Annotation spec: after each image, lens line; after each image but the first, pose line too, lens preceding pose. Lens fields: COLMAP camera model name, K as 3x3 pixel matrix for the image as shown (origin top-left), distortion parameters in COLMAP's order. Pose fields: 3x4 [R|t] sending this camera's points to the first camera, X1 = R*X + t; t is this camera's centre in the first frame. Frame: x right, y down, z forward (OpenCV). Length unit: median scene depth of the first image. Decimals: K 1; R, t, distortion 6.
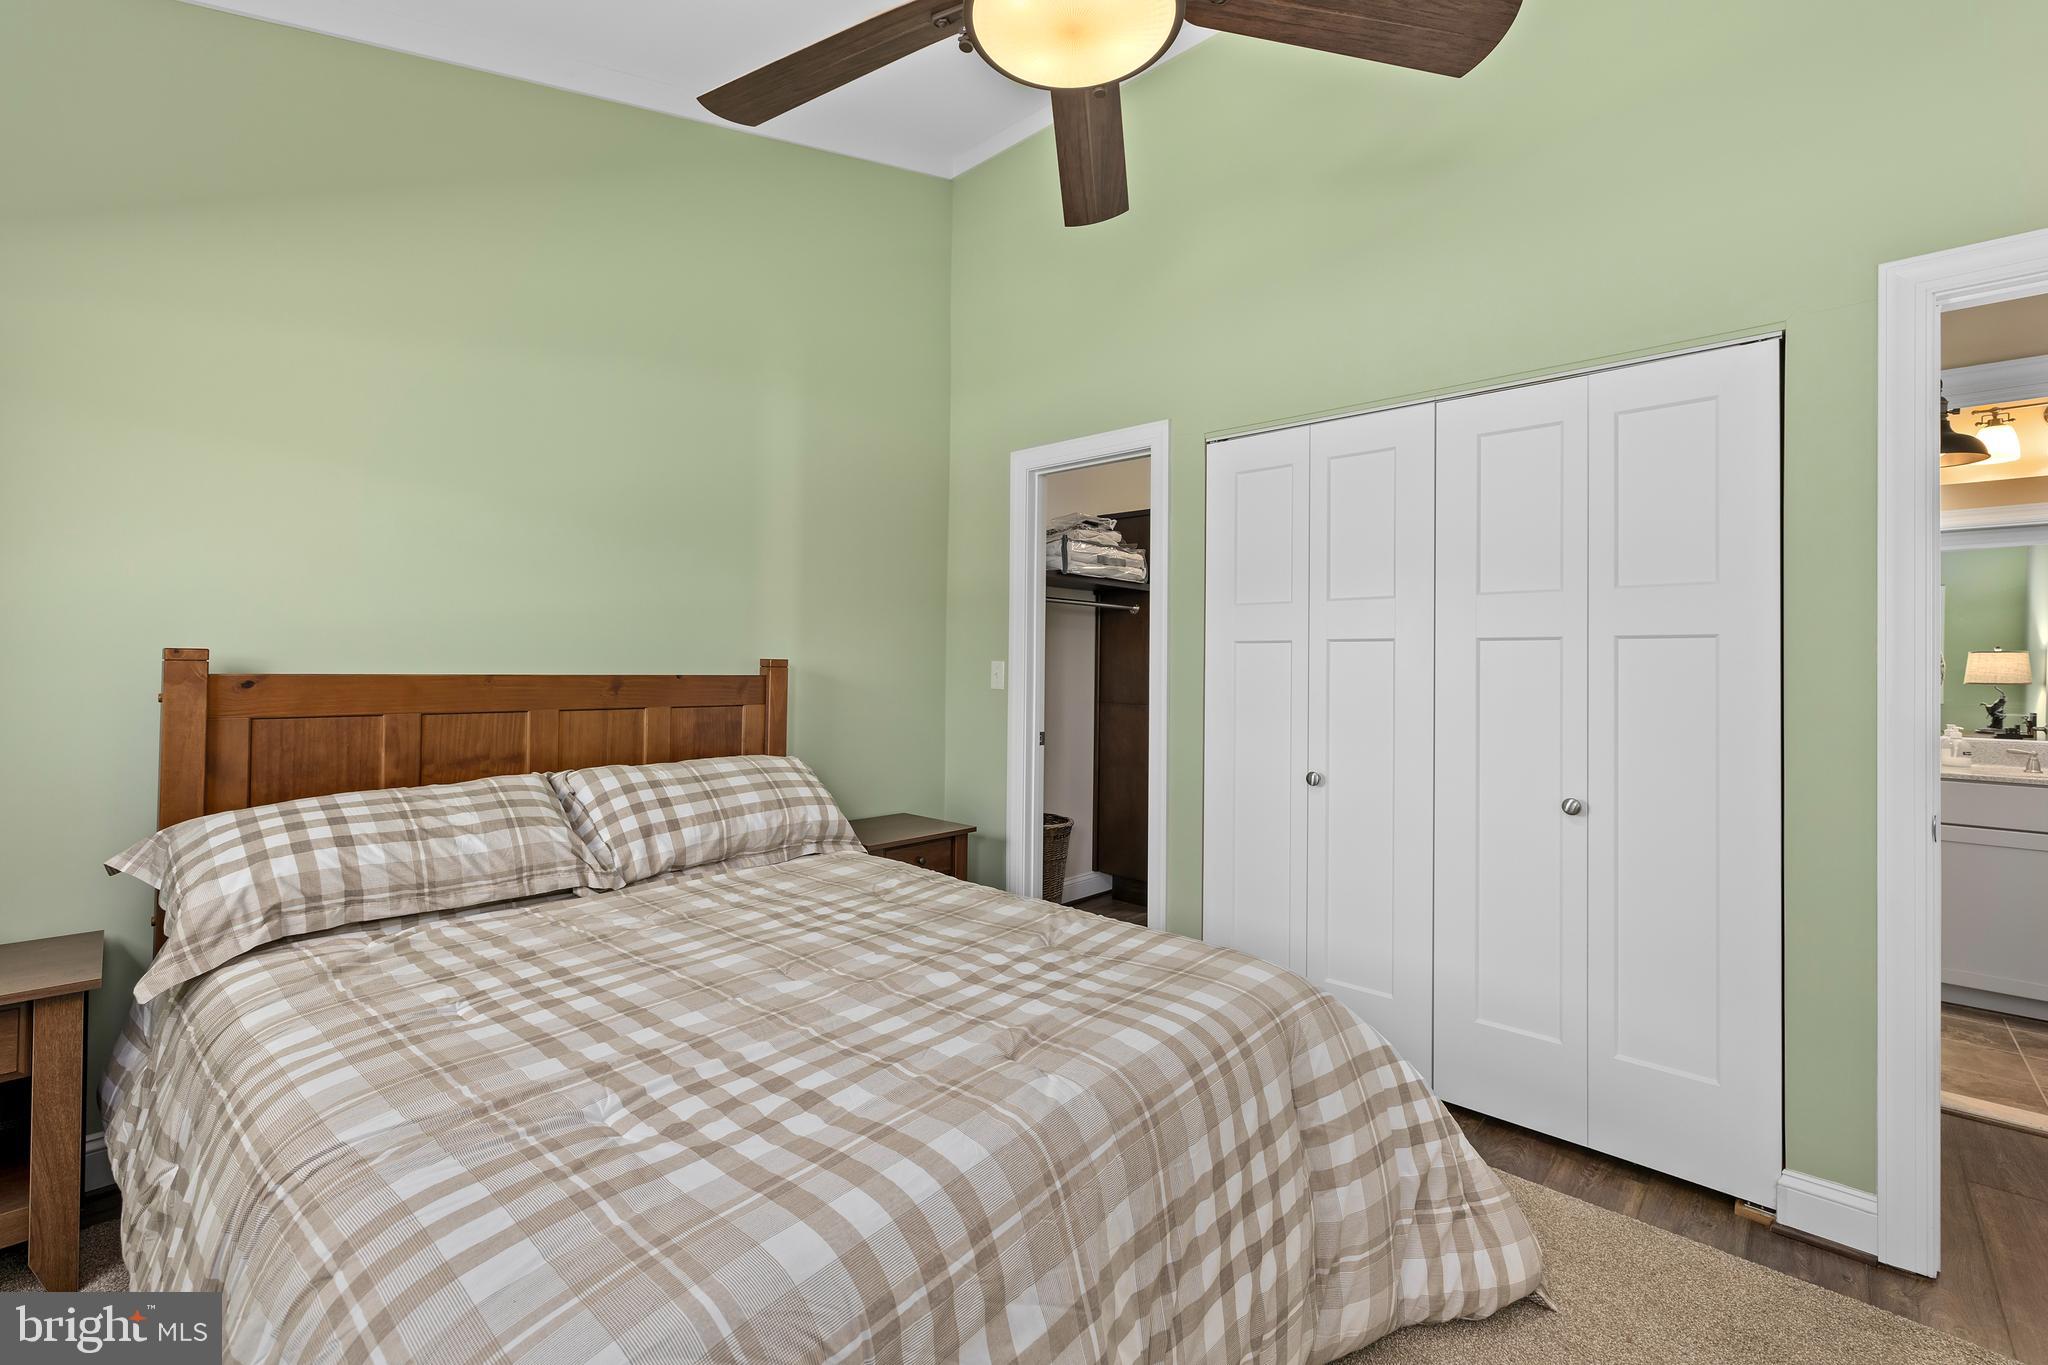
lens RADIAL K [[858.2, 0, 1023.6], [0, 858.2, 674.1], [0, 0, 1]] dist [0.000668, 0.000175]
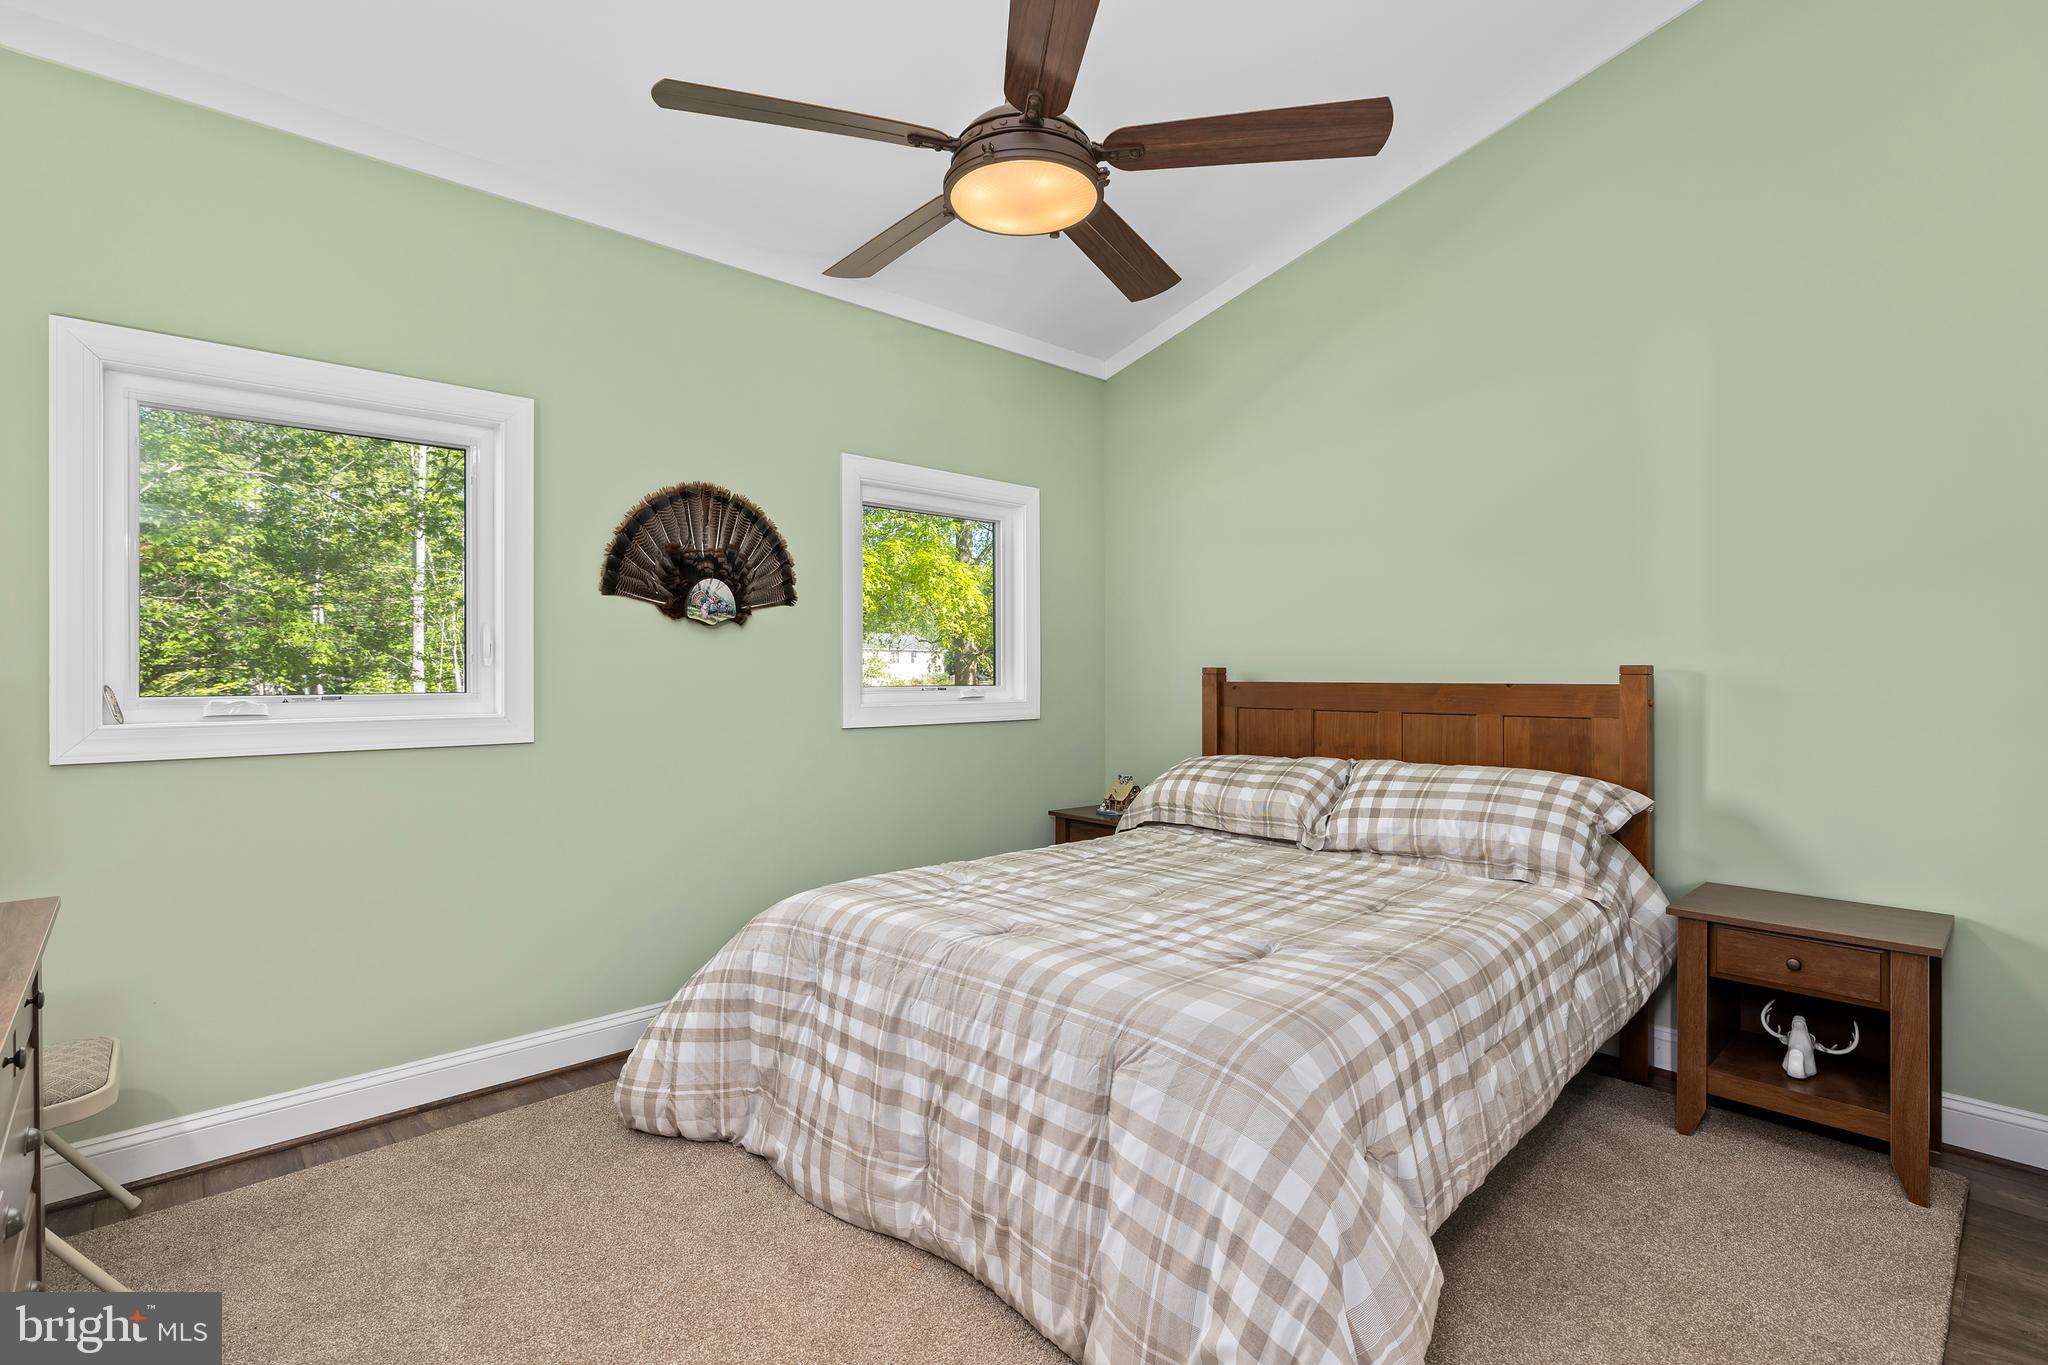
lens RADIAL K [[955.3, 0, 1020.5], [0, 955.3, 682.8], [0, 0, 1]] dist [-0.000368, -0.000031]
pose [[-0.071000, 0.001144, -0.997476, 0.998559], [-0.001978, 0.999997, 0.001287, -0.000274], [0.997474, 0.002065, -0.070998, 0.673424]]
